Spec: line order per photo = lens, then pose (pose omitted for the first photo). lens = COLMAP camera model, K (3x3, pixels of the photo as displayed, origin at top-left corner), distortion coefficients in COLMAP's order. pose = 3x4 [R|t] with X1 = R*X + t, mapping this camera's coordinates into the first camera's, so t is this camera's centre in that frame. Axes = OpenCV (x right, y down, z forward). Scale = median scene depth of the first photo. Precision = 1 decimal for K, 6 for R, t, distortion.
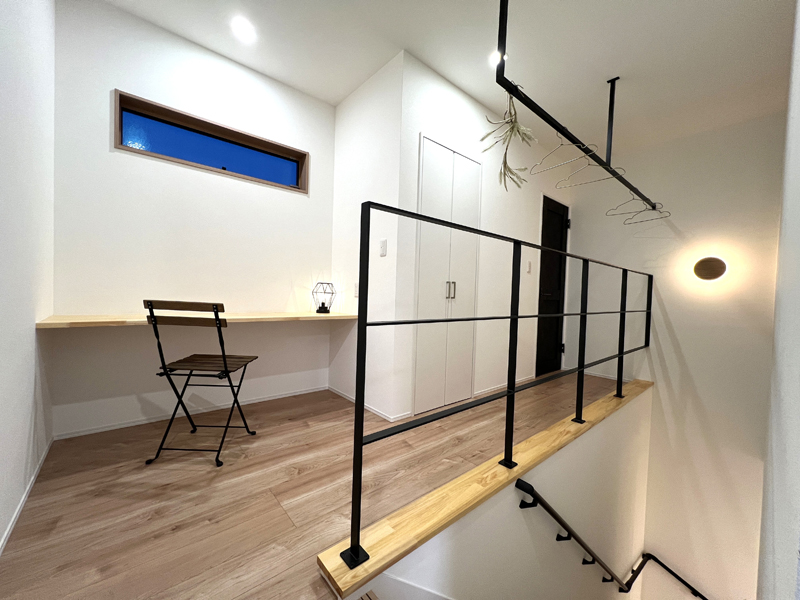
lens RADIAL K [[318.6, 0, 400.0], [0, 318.6, 300.0], [0, 0, 1]] dist [-0.000326, 0.000344]
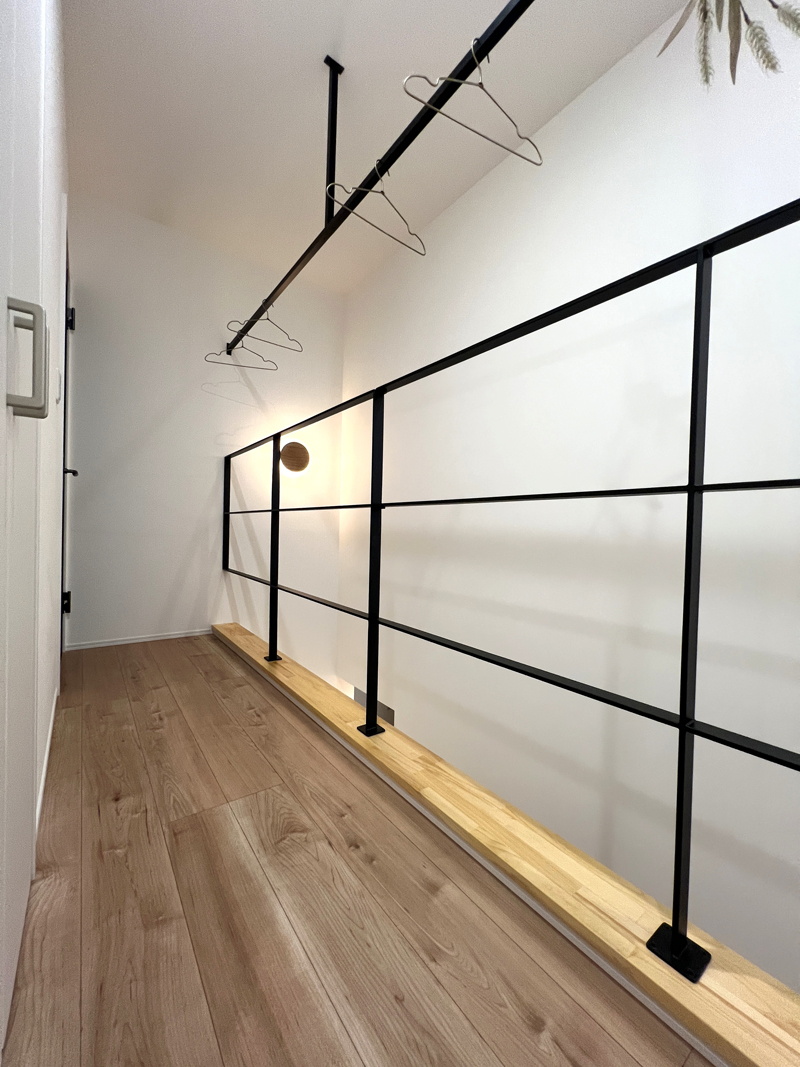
lens RADIAL K [[425.0, 0, 396.5], [0, 425.0, 534.3], [0, 0, 1]] dist [-0.000326, 0.000344]
pose [[0.075875, -0.045461, 0.996080, -0.049778], [0.002147, 0.998965, 0.045429, 0.045500], [-0.997115, -0.001308, 0.075894, 0.729916]]
